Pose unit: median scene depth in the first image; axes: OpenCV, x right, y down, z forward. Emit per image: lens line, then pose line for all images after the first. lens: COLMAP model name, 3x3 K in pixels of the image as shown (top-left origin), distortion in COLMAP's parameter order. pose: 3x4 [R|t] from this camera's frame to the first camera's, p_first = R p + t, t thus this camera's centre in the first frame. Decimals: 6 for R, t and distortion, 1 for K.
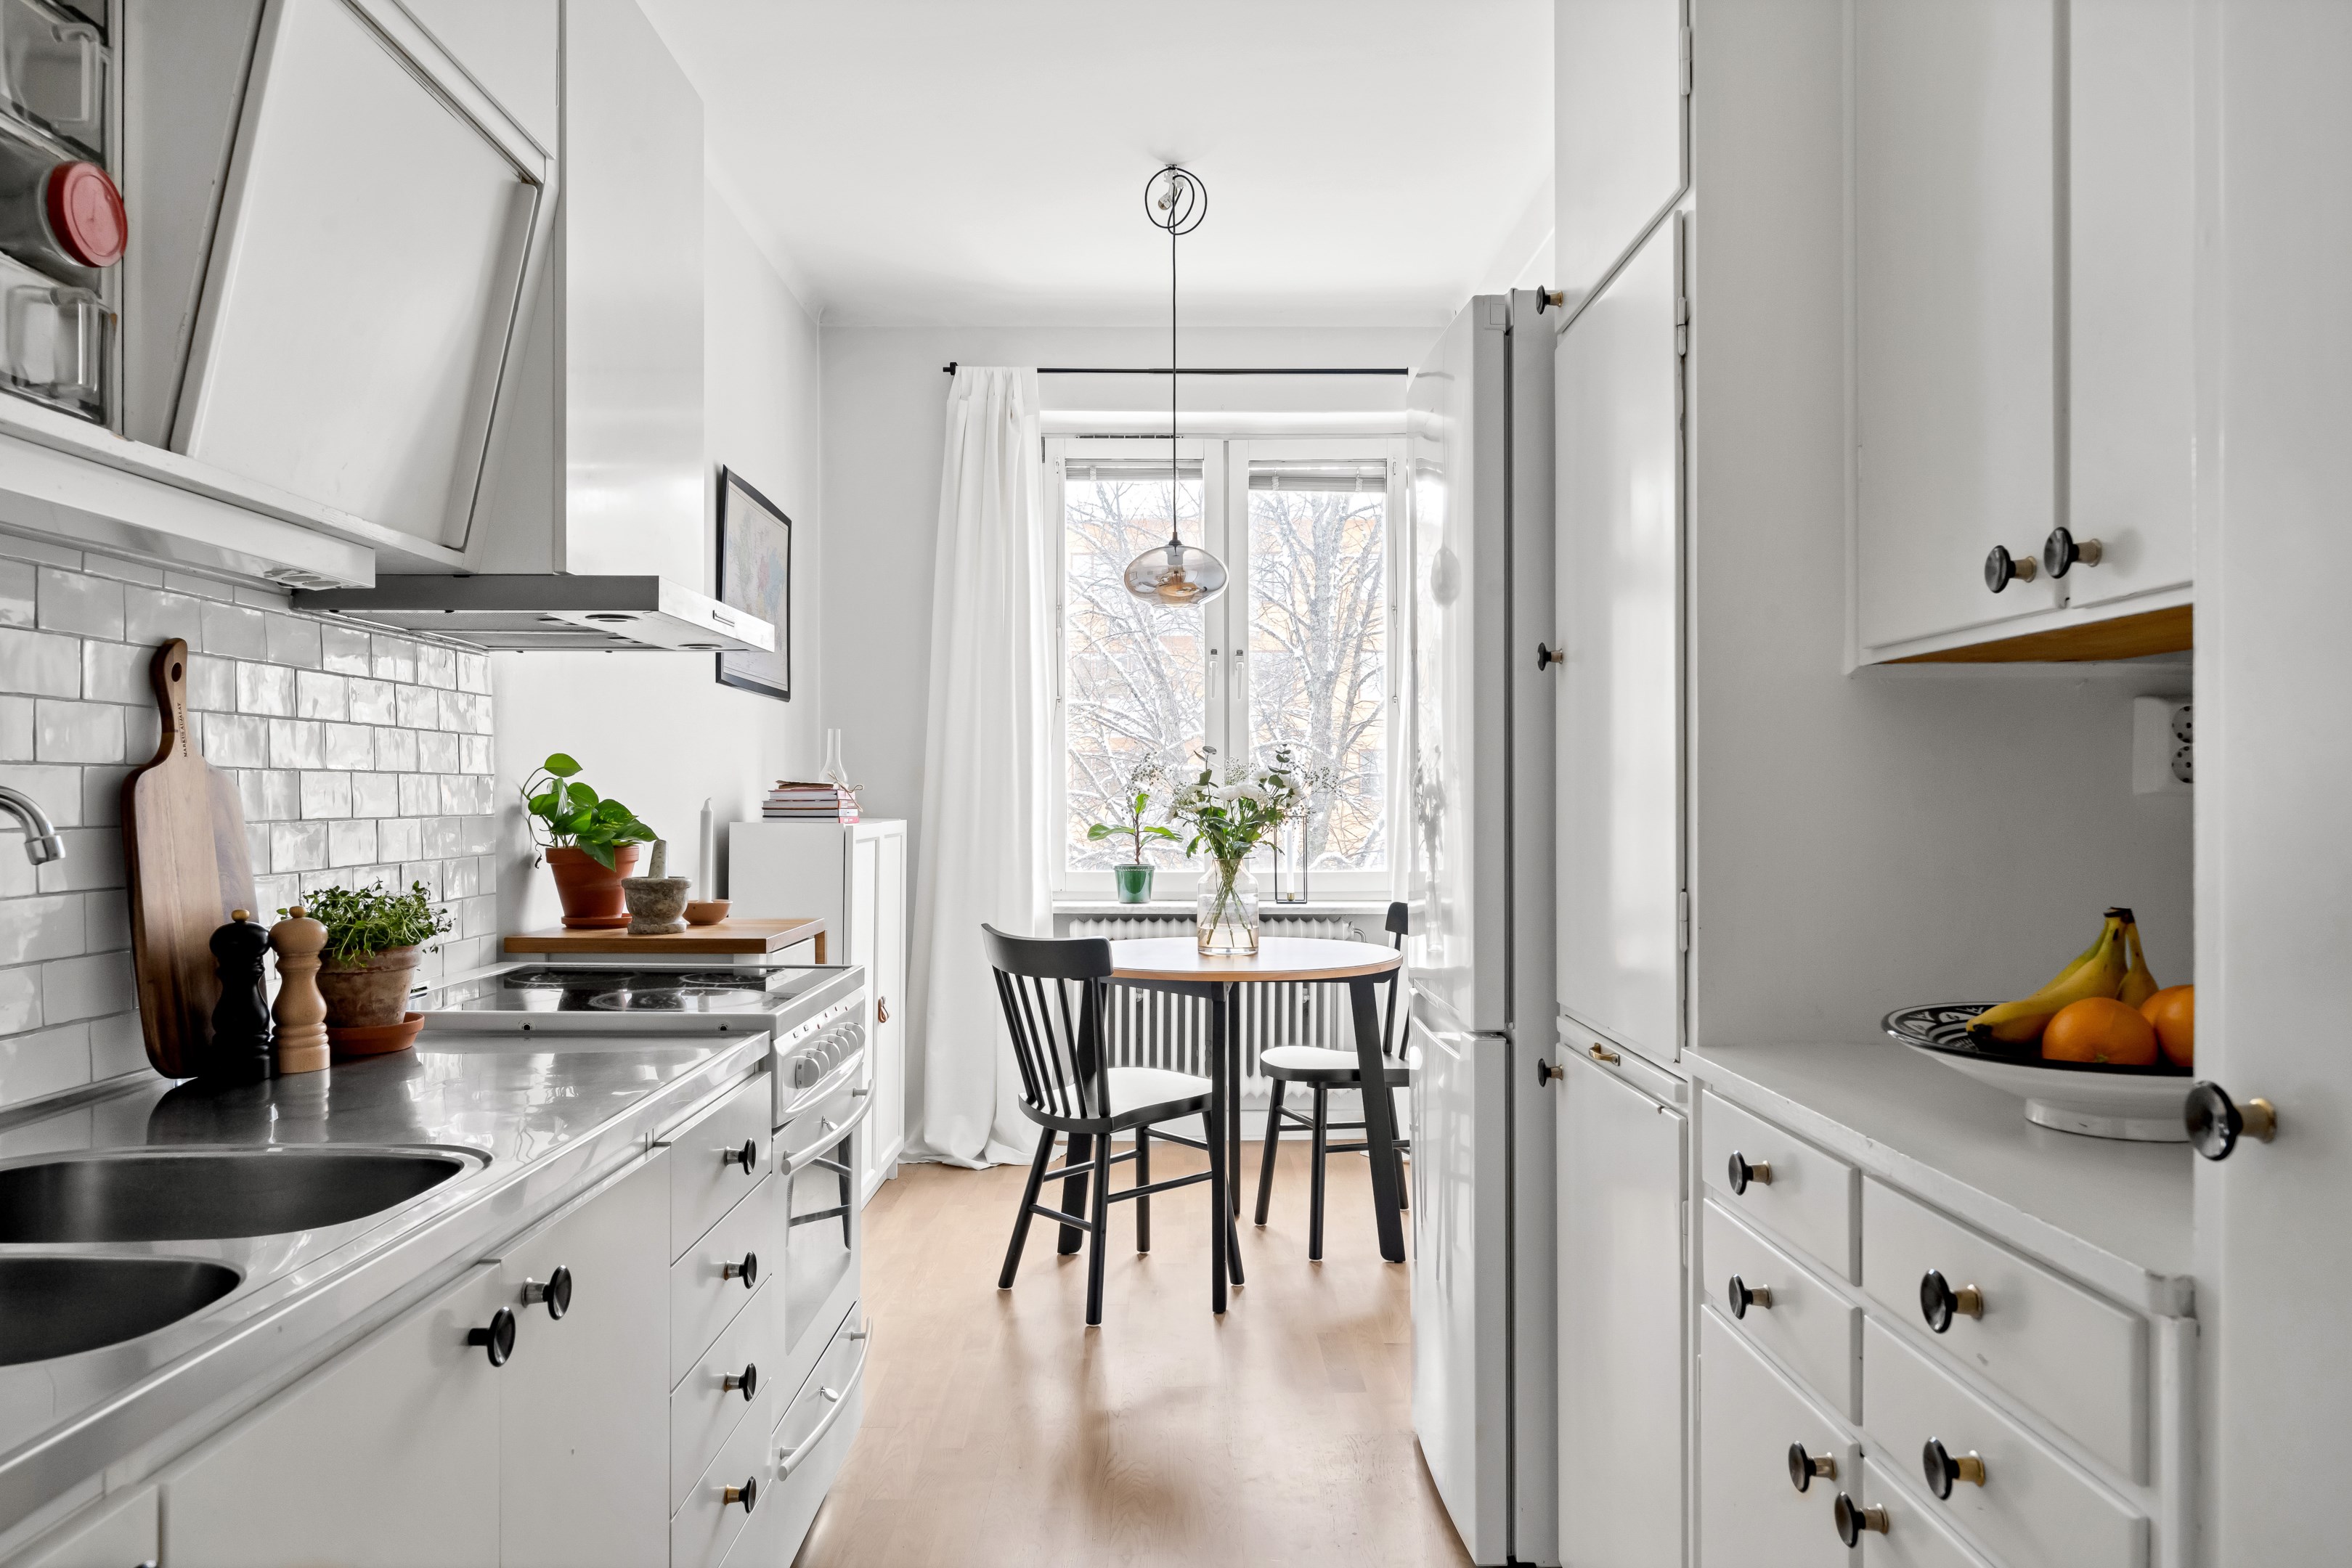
lens RADIAL K [[1636.9, 0, 1176.0], [0, 1636.9, 784.0], [0, 0, 1]] dist [-0.002767, -0.001760]
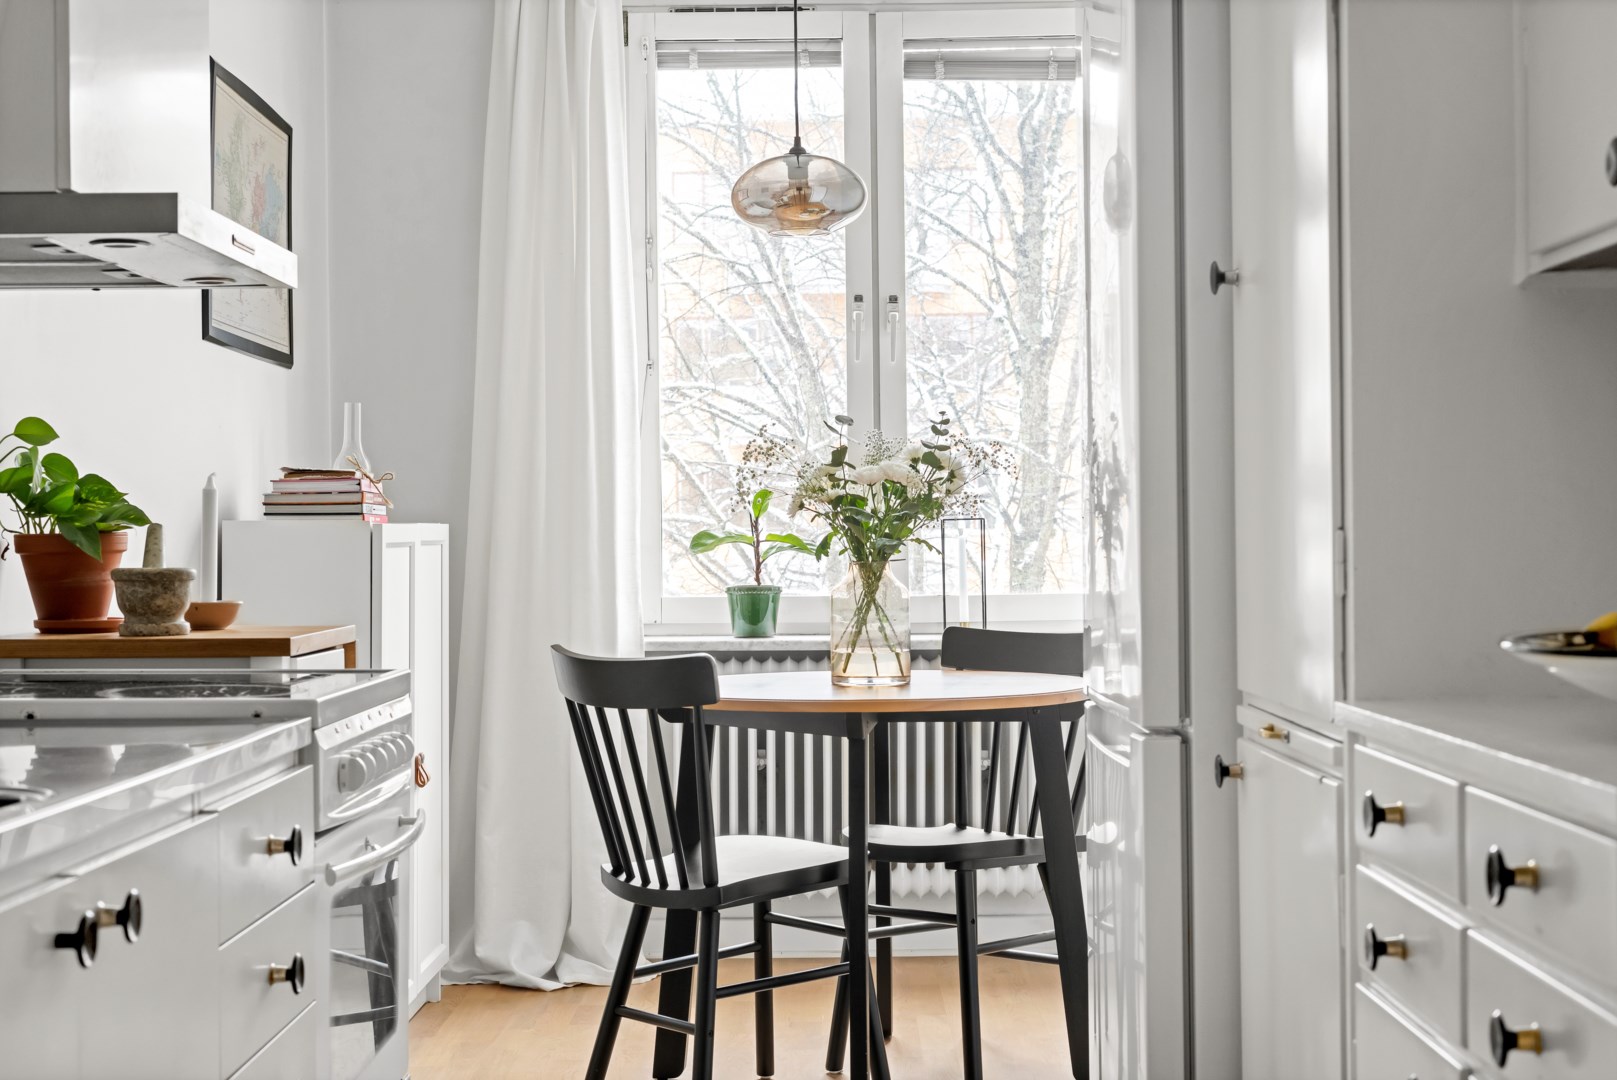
lens RADIAL K [[2530.9, 0, 808.5], [0, 2530.9, 540.0], [0, 0, 1]] dist [0.016000, -0.124090]
pose [[0.999871, -0.009540, -0.012908, 0.019034], [0.009590, 0.999947, 0.003799, 0.031868], [0.012871, -0.003922, 0.999909, -0.194923]]
